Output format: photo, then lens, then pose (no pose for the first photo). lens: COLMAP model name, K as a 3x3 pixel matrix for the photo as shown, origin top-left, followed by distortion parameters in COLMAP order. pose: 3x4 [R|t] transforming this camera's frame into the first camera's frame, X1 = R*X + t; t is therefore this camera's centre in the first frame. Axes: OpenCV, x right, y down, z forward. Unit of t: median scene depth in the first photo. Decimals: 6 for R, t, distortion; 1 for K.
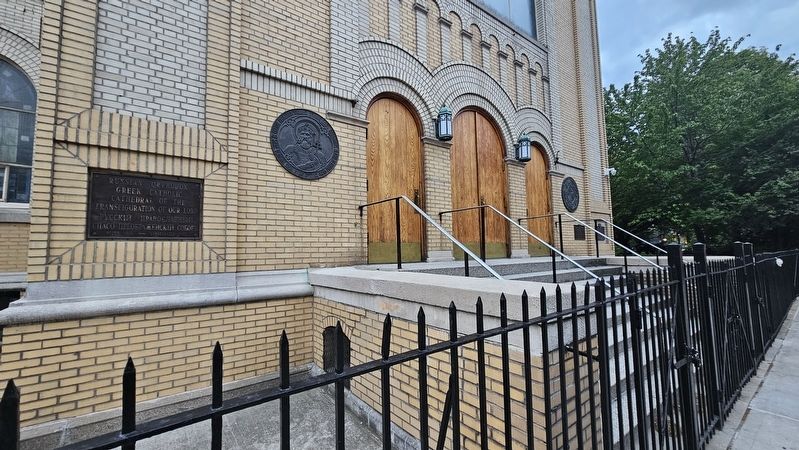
lens RADIAL K [[324.2, 0, 398.1], [0, 324.2, 225.5], [0, 0, 1]] dist [-0.001048, -0.000094]
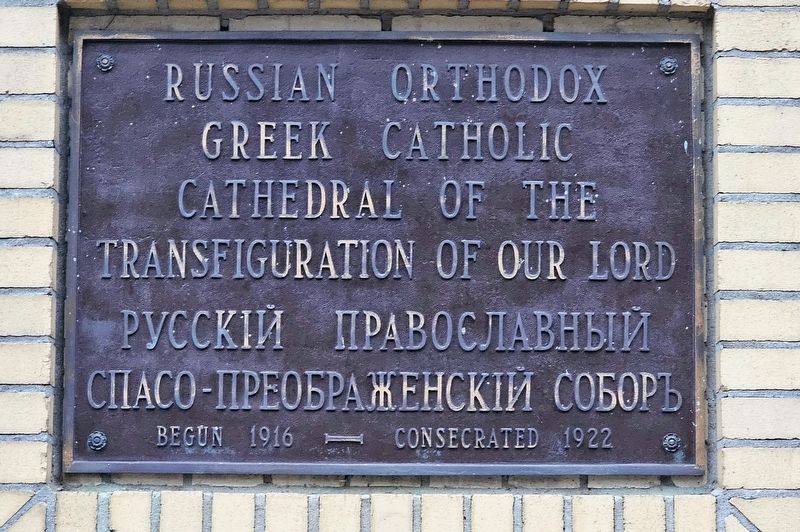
lens RADIAL K [[1594.3, 0, 400.2], [0, 1594.3, 266.2], [0, 0, 1]] dist [-0.015026, 0.000000]
pose [[0.774323, -0.039021, -0.631586, -0.342751], [0.026317, 0.999219, -0.029469, -0.028451], [0.632243, 0.006197, 0.774746, 0.493305]]
